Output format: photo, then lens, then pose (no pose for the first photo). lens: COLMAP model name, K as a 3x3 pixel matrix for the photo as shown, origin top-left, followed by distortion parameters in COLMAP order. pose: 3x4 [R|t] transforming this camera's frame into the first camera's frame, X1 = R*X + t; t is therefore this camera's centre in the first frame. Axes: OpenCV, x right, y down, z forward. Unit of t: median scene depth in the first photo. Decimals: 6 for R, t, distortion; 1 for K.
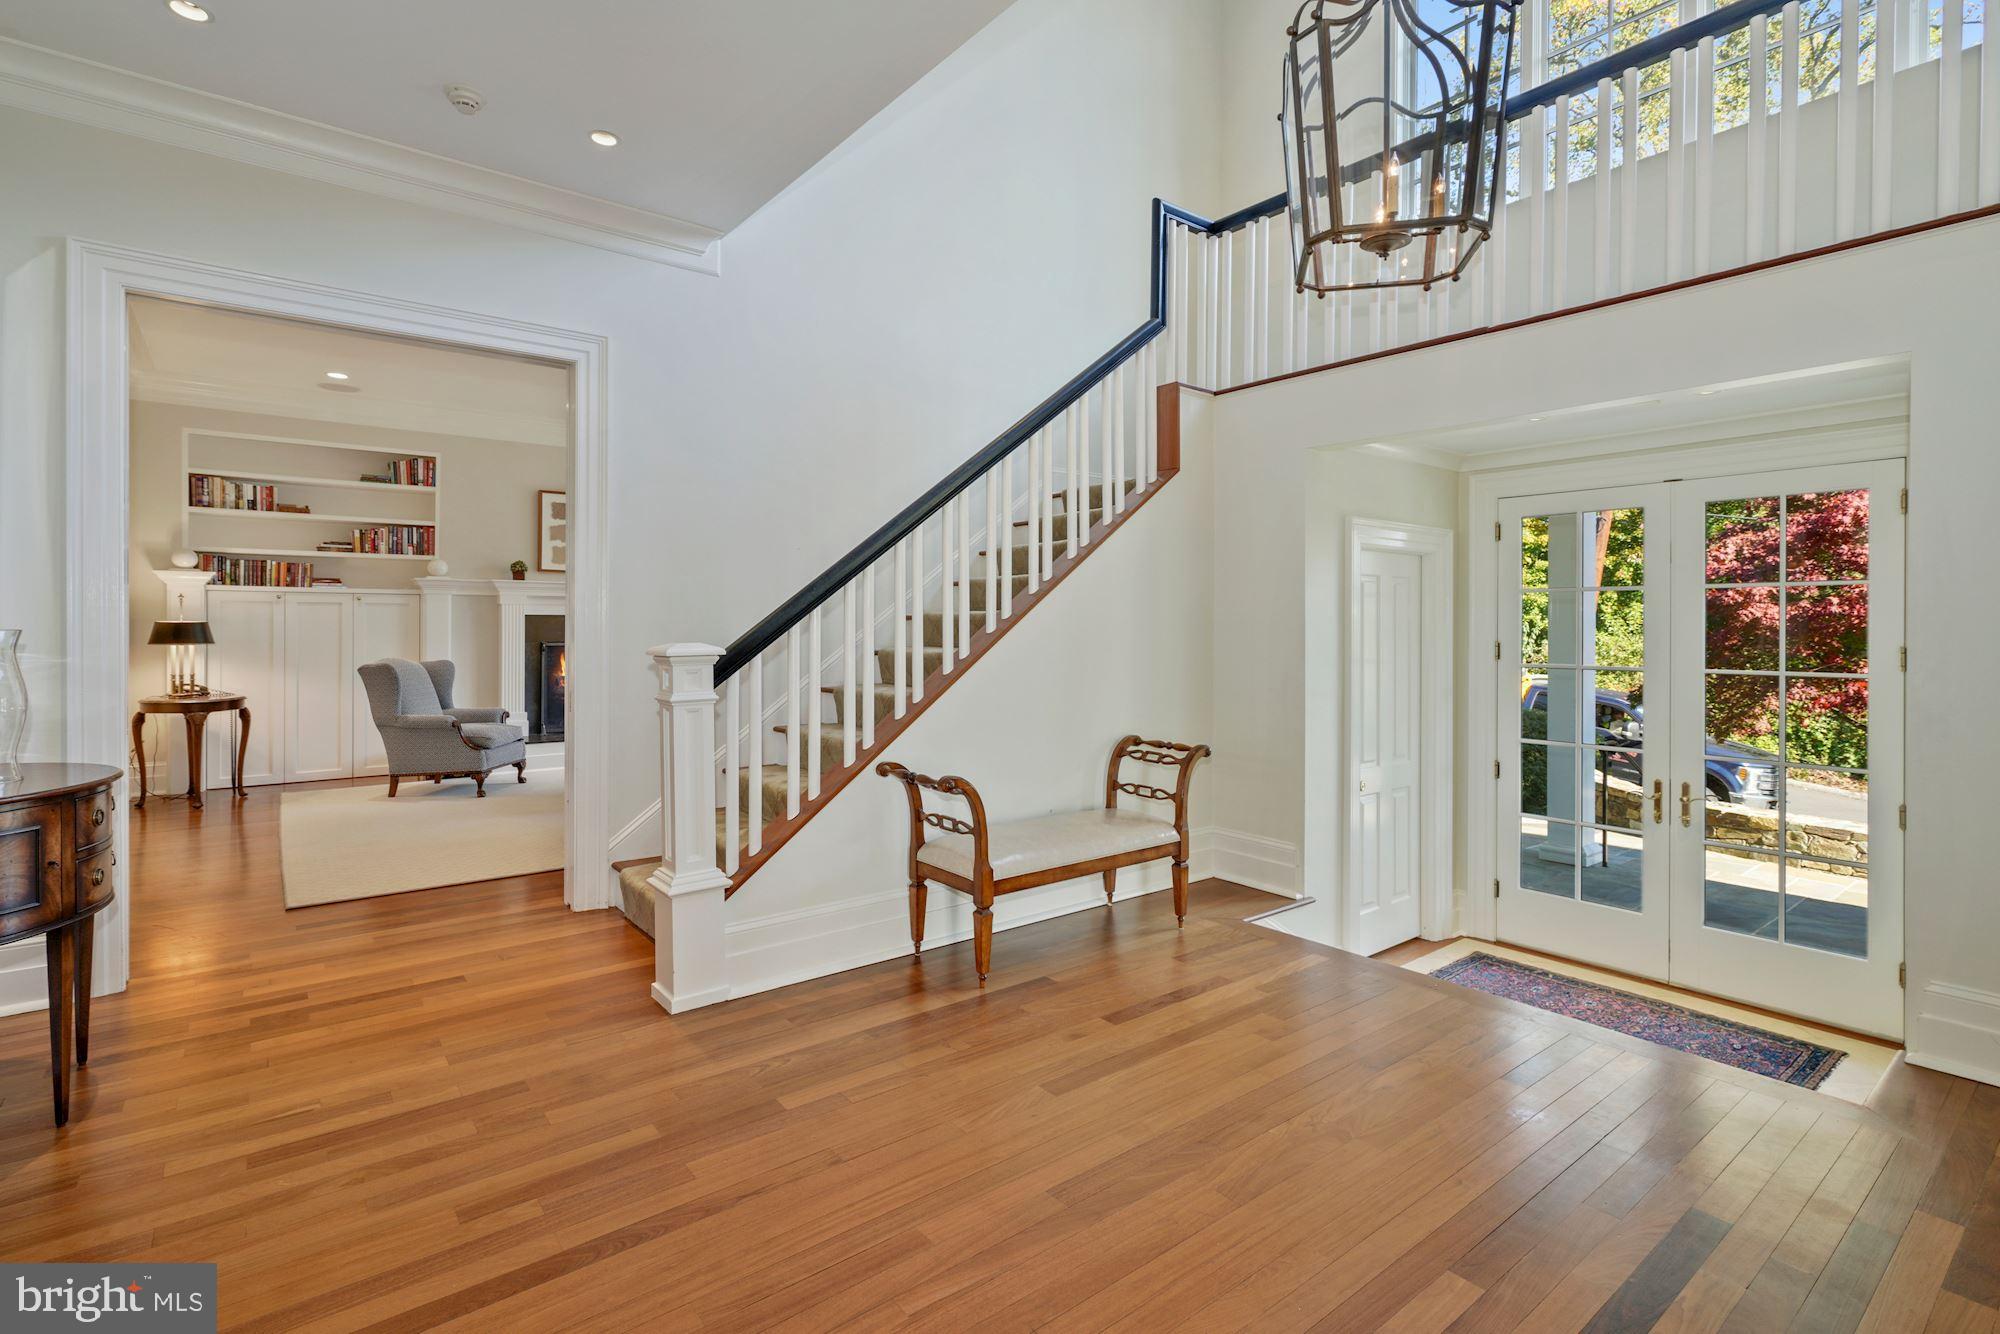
lens RADIAL K [[920.5, 0, 992.3], [0, 920.5, 632.1], [0, 0, 1]] dist [0.003481, 0.000185]
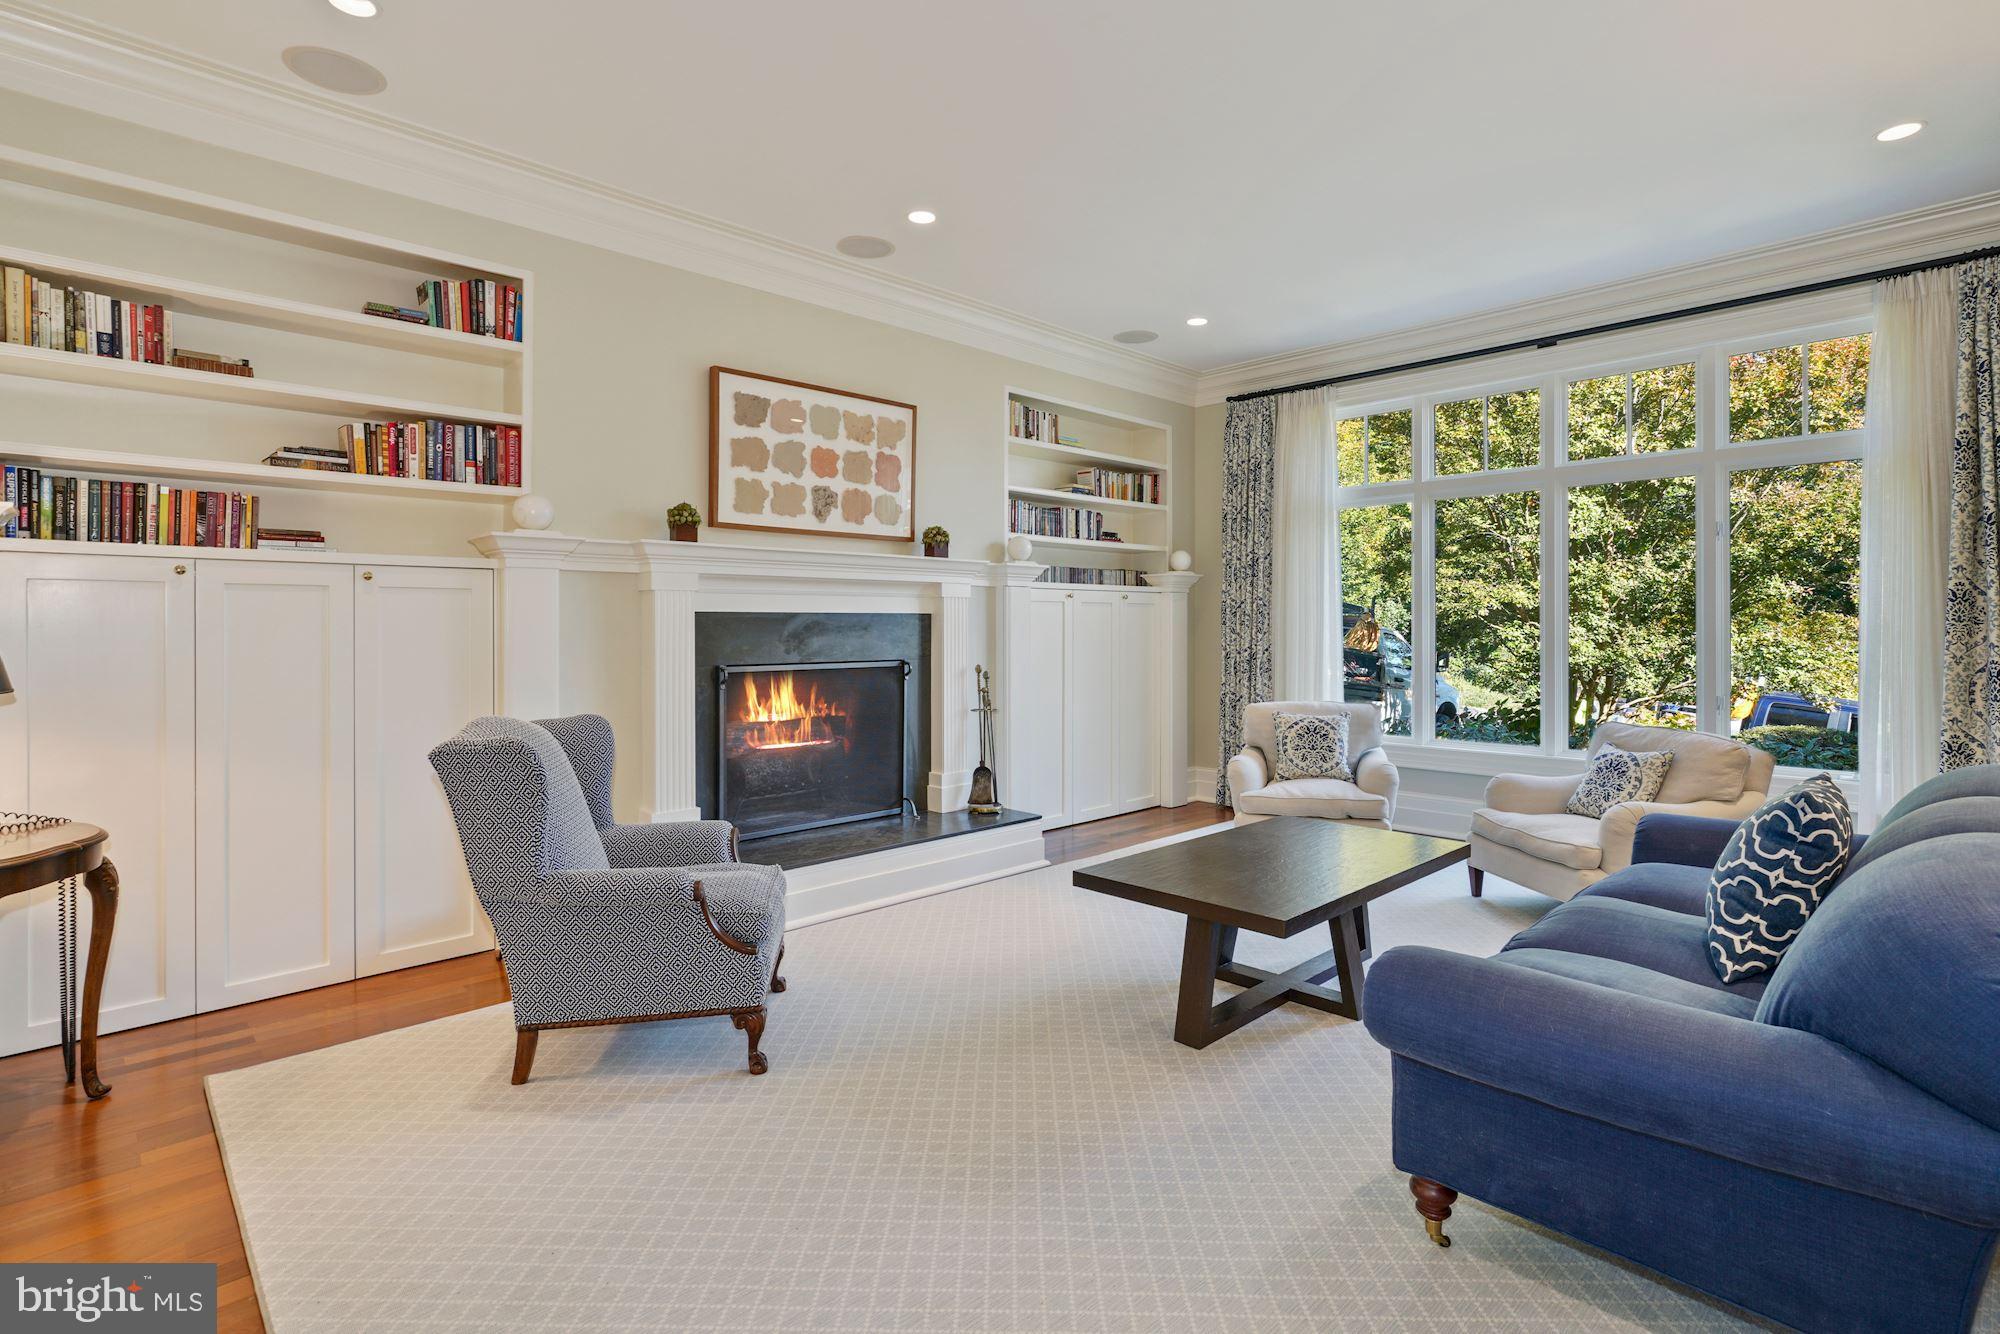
lens RADIAL K [[948.3, 0, 996.6], [0, 948.3, 632.7], [0, 0, 1]] dist [0.000636, 0.000740]
pose [[0.994242, -0.002402, 0.107135, -0.434558], [0.001868, 0.999985, 0.005085, -0.010695], [-0.107145, -0.004856, 0.994232, 0.512573]]
